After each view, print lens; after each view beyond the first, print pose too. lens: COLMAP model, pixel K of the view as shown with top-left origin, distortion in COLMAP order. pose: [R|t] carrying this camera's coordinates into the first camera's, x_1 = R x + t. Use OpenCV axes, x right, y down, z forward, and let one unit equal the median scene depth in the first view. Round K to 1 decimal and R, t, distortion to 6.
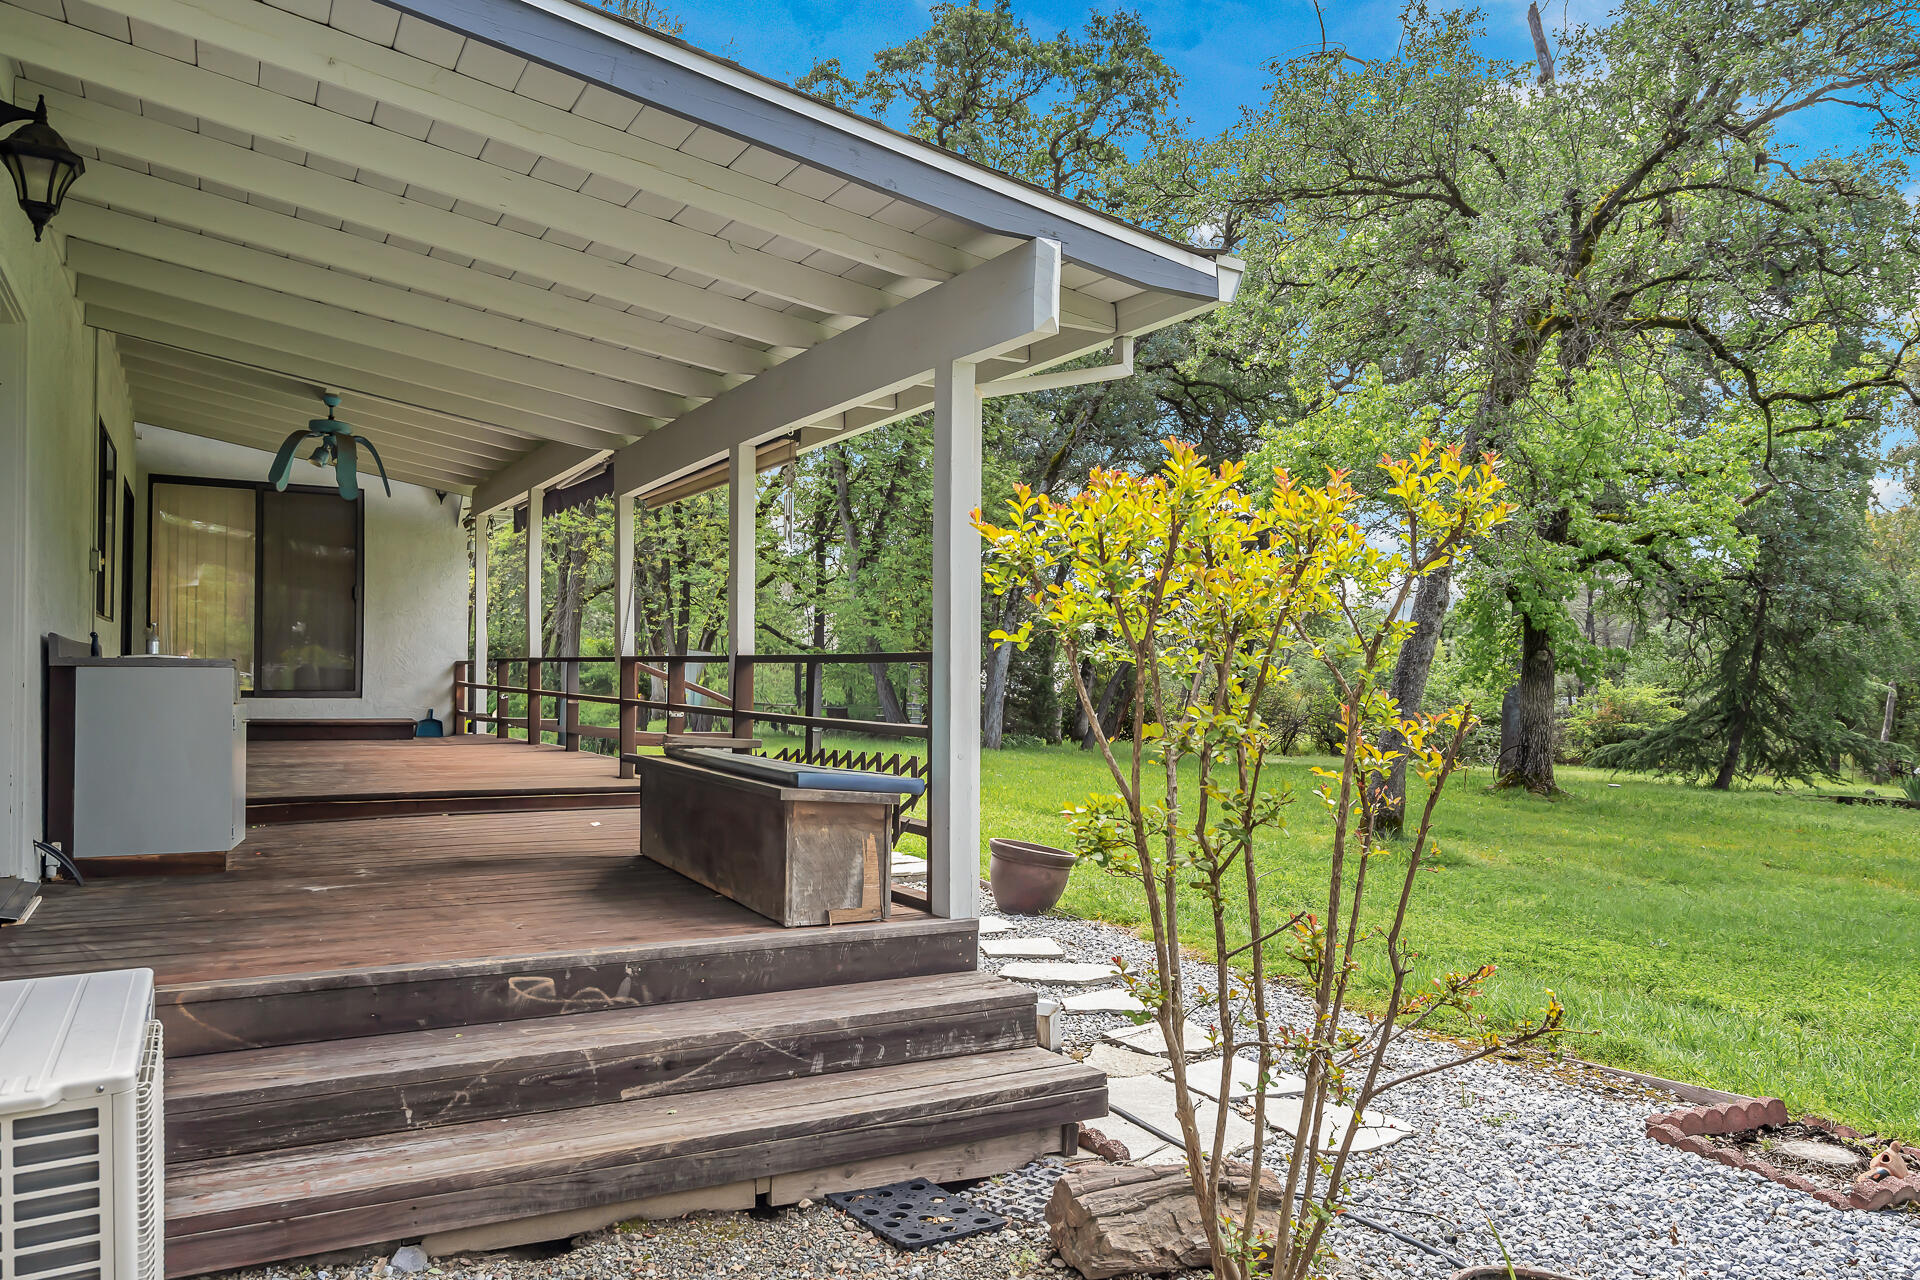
lens RADIAL K [[1347.1, 0, 958.4], [0, 1347.1, 645.4], [0, 0, 1]] dist [-0.003753, -0.001420]
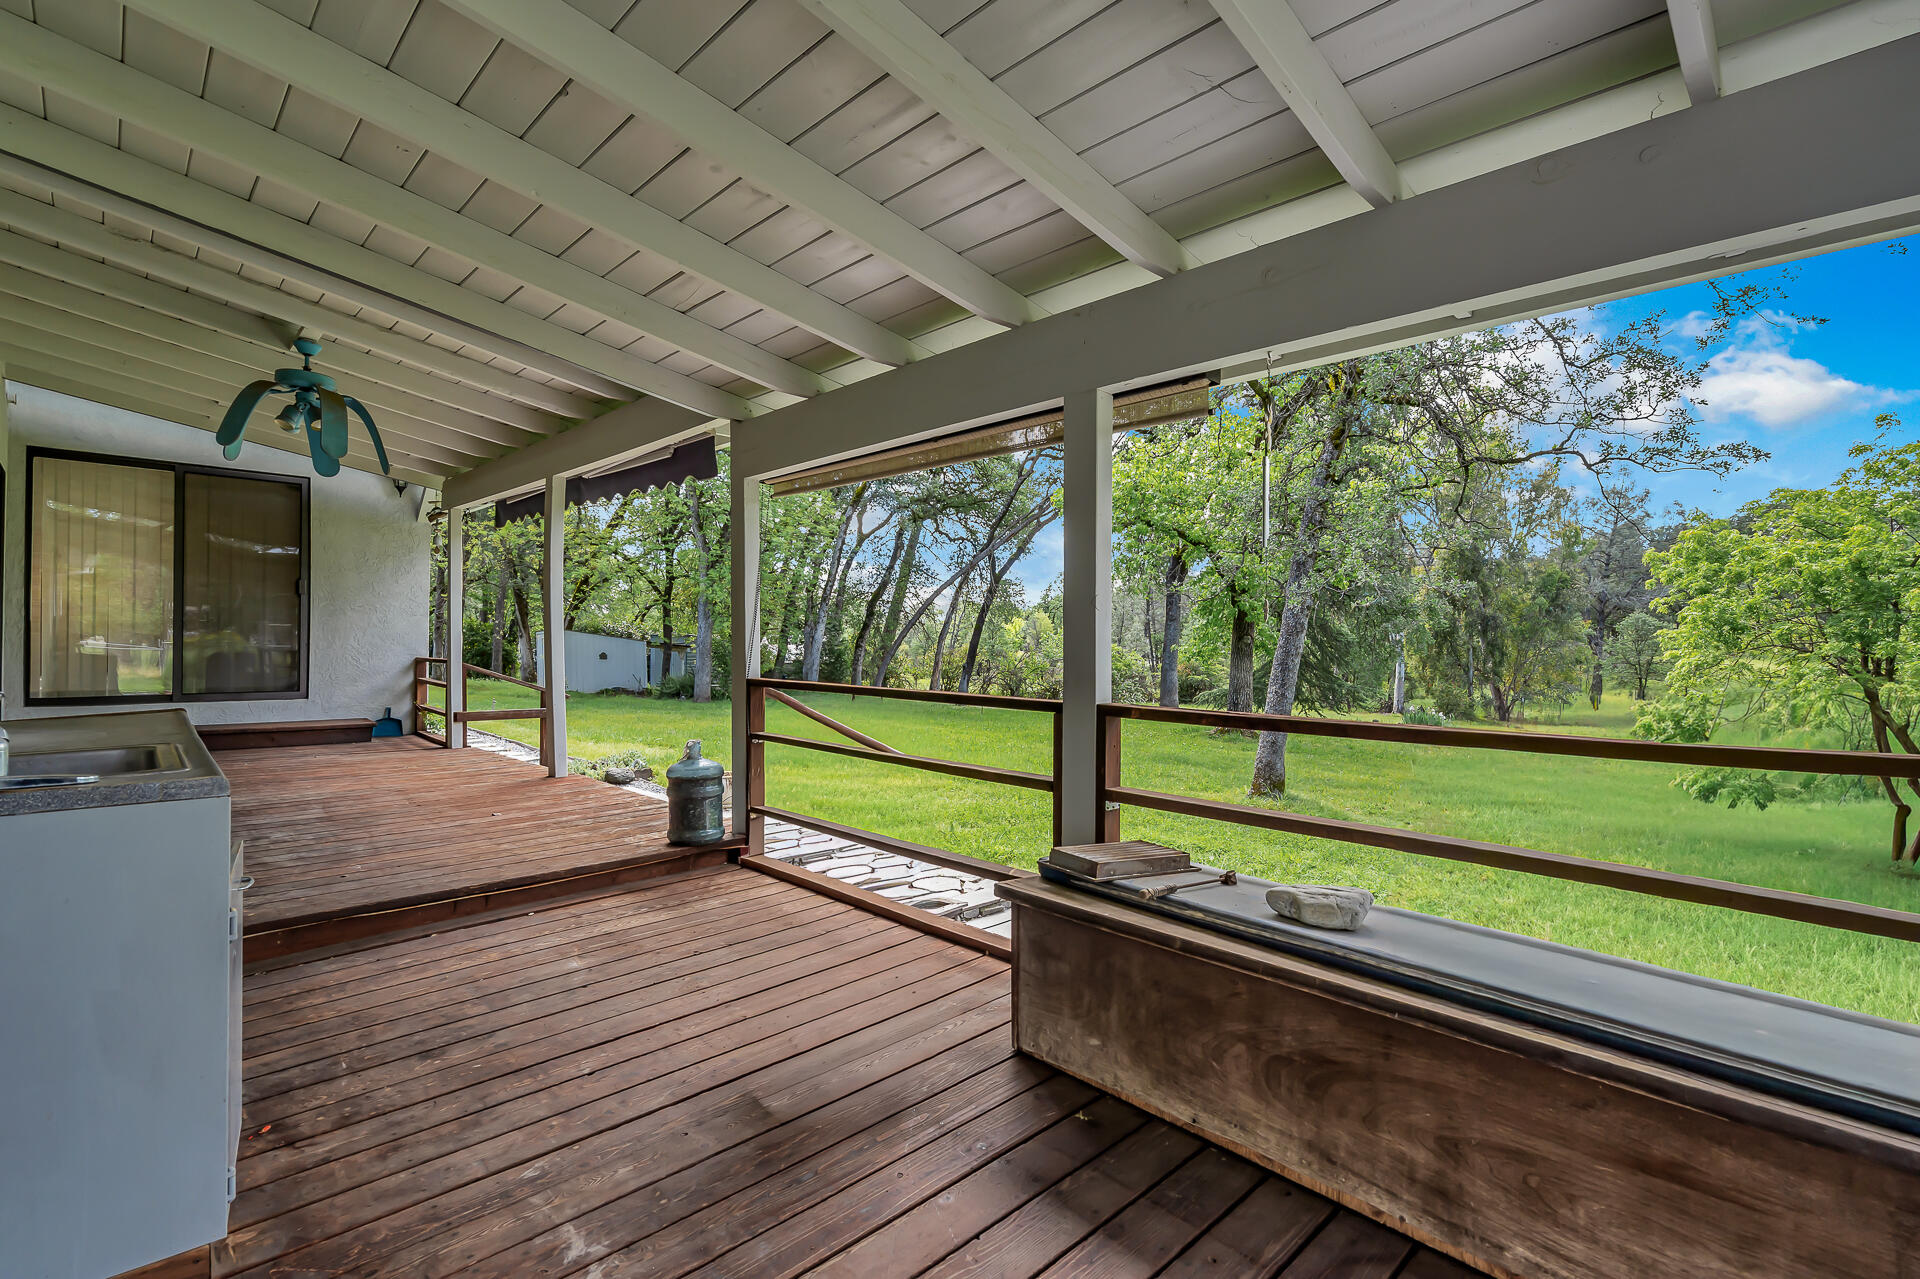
lens RADIAL K [[895.2, 0, 963.0], [0, 895.2, 630.8], [0, 0, 1]] dist [-0.001836, 0.000240]
pose [[0.966363, 0.001495, 0.257176, -0.159946], [-0.003815, 0.999956, 0.008522, -0.015530], [-0.257152, -0.009216, 0.966327, 0.274943]]
